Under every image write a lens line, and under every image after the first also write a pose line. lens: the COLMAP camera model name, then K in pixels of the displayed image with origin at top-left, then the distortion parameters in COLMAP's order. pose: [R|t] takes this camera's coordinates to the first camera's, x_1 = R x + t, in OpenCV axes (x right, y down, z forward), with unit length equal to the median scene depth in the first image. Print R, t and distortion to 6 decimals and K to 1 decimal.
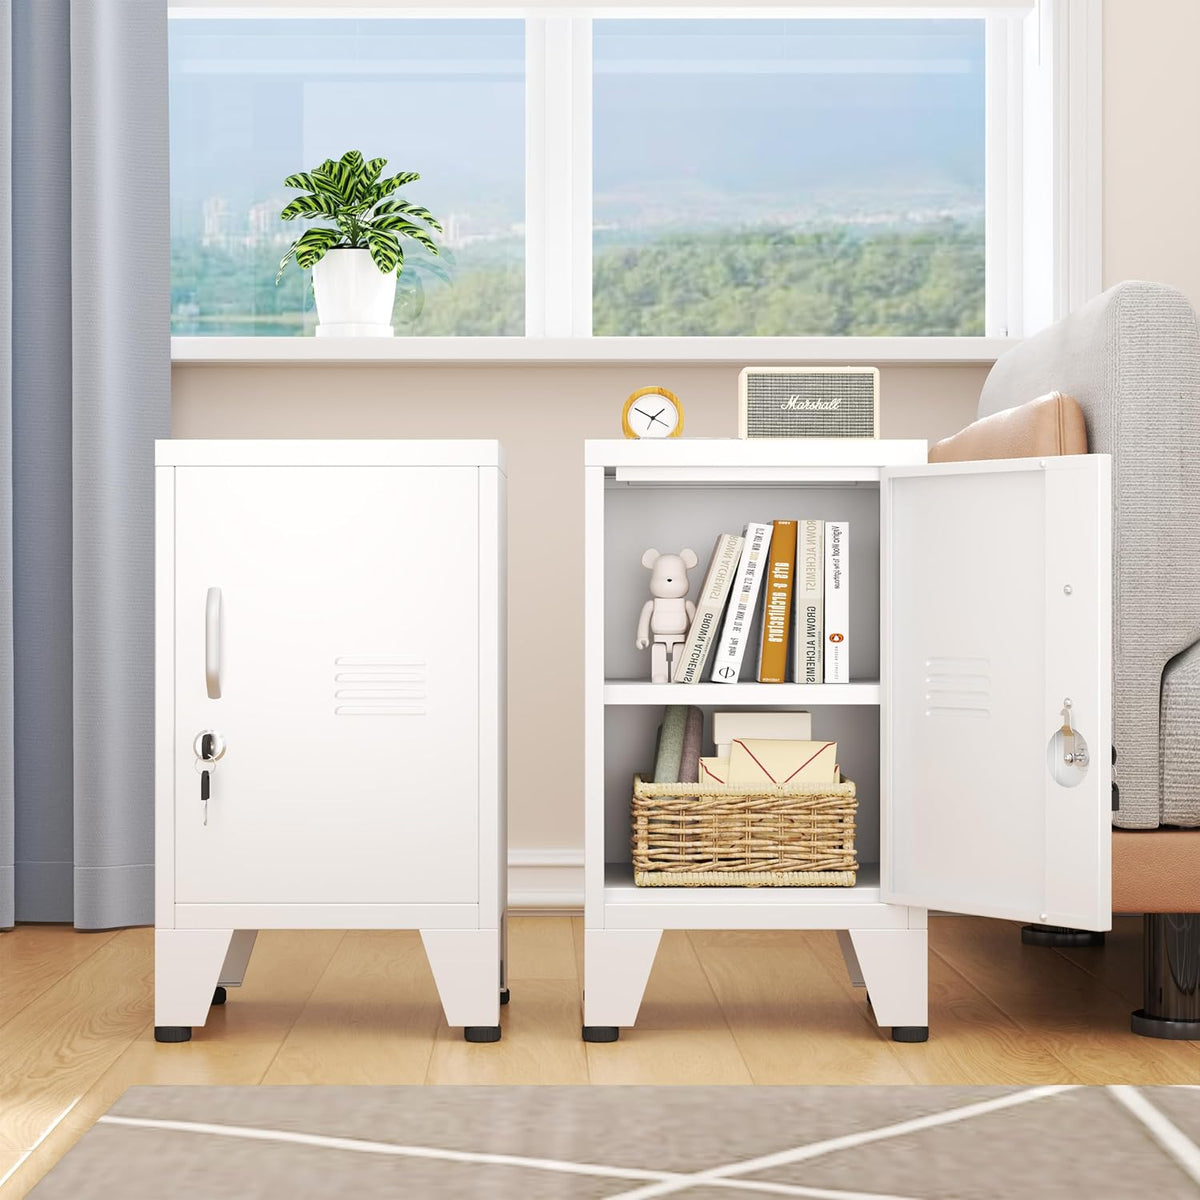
lens RADIAL K [[2364.5, 0, 600.0], [0, 2364.5, 602.1], [0, 0, 1]] dist [0.049789, 0.000000]
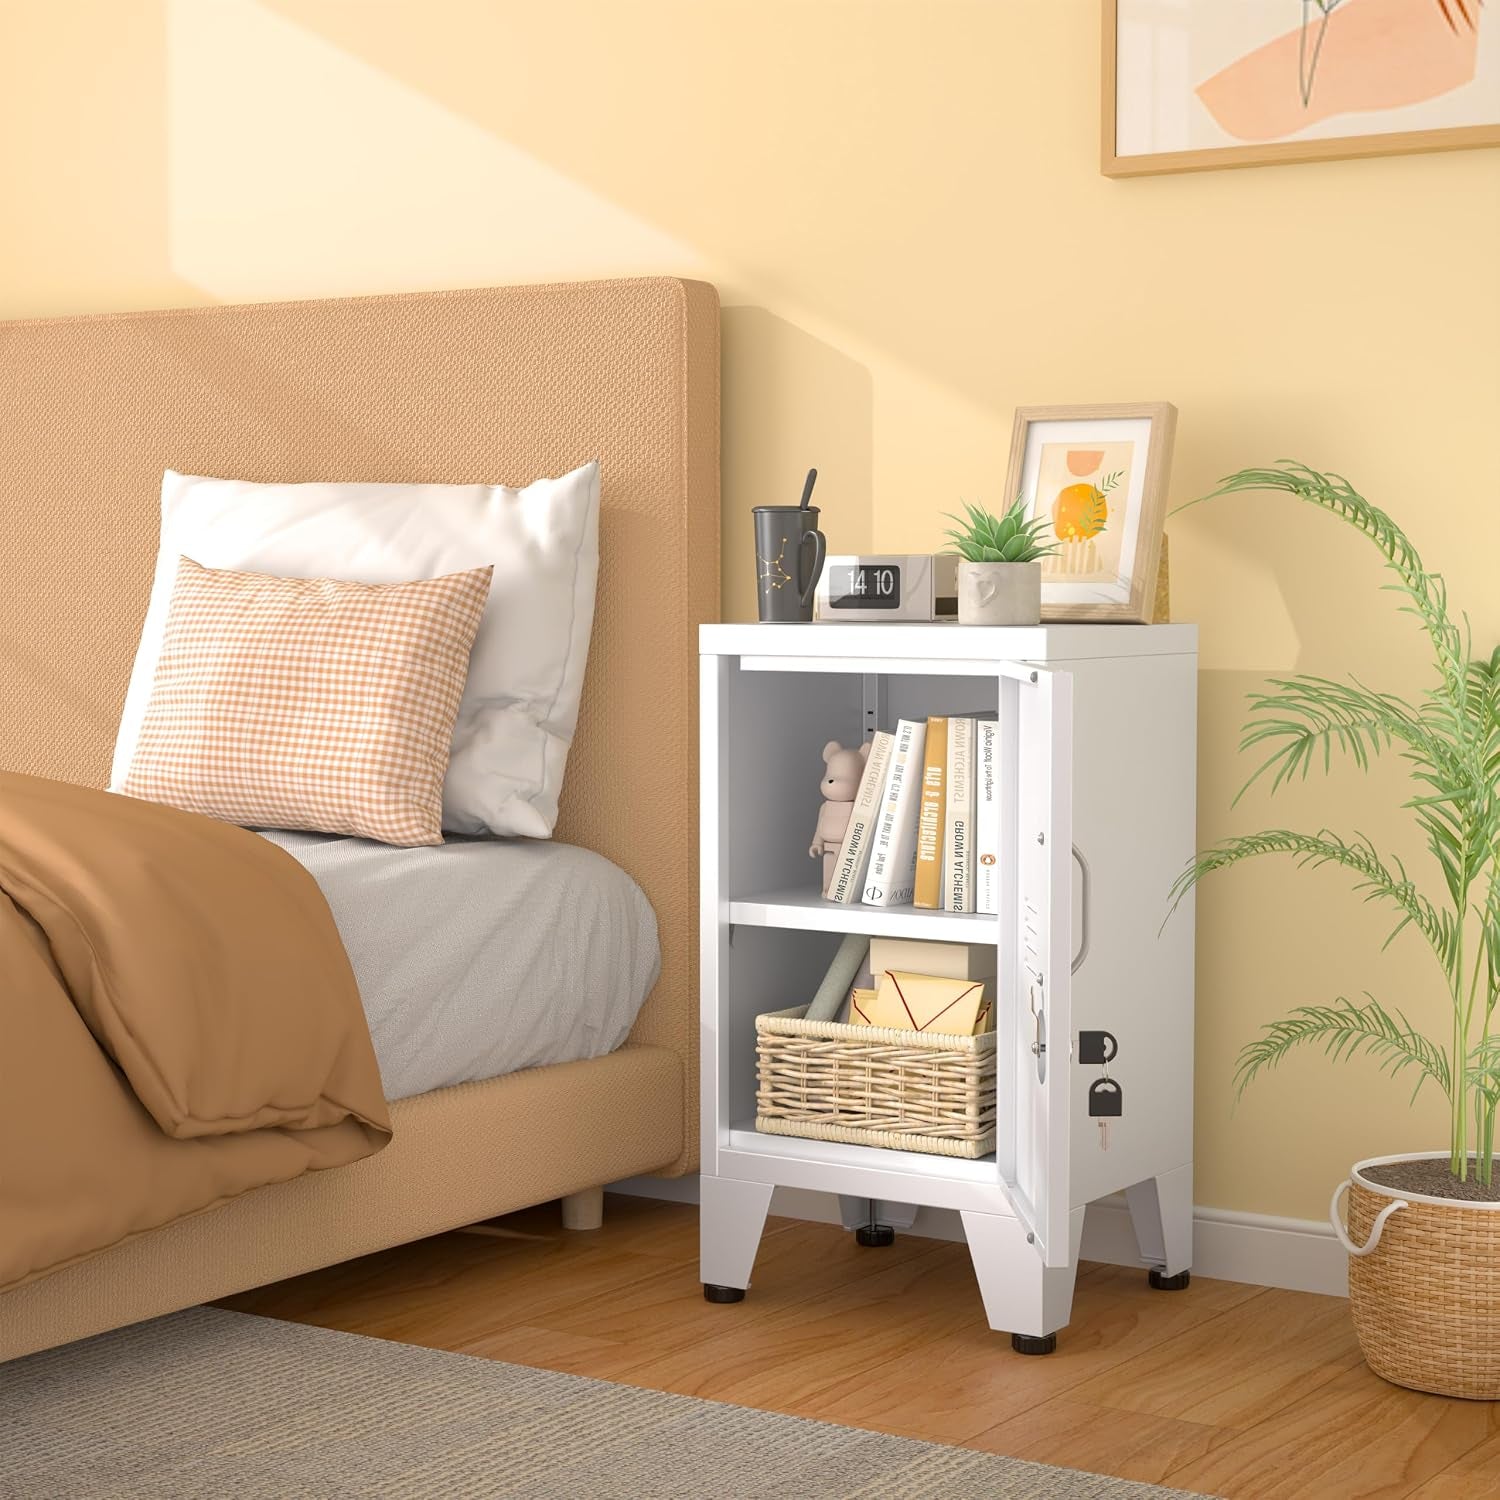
lens RADIAL K [[2955.6, 0, 749.7], [0, 2955.6, 747.8], [0, 0, 1]] dist [0.049789, 0.000000]
pose [[0.833738, 0.032649, -0.551195, 0.612449], [0.002193, 0.998047, 0.062435, -0.090859], [0.552156, -0.053263, 0.832037, 0.091227]]
